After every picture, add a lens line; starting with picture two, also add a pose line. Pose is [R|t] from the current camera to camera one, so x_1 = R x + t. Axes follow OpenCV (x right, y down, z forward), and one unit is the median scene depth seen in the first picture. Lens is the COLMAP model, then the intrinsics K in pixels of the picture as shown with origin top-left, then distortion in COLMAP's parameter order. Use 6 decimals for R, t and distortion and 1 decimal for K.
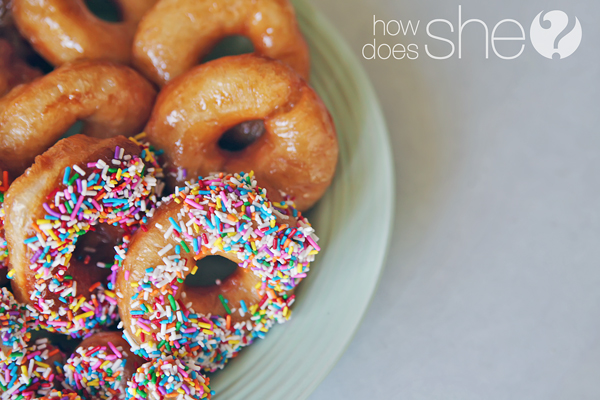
lens RADIAL K [[903.1, 0, 300.0], [0, 903.1, 200.0], [0, 0, 1]] dist [-0.024060, 0.008440]
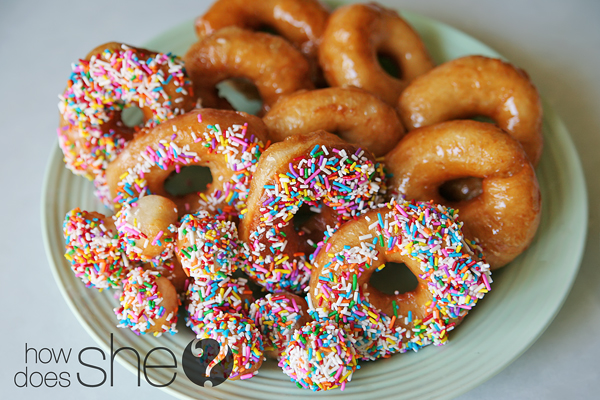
lens RADIAL K [[903.1, 0, 300.0], [0, 903.1, 200.0], [0, 0, 1]] dist [-0.024060, 0.008440]
pose [[0.902147, 0.326708, -0.281767, 0.091565], [-0.374805, 0.916951, -0.136828, 0.201653], [0.213664, 0.229047, 0.949676, -0.162790]]
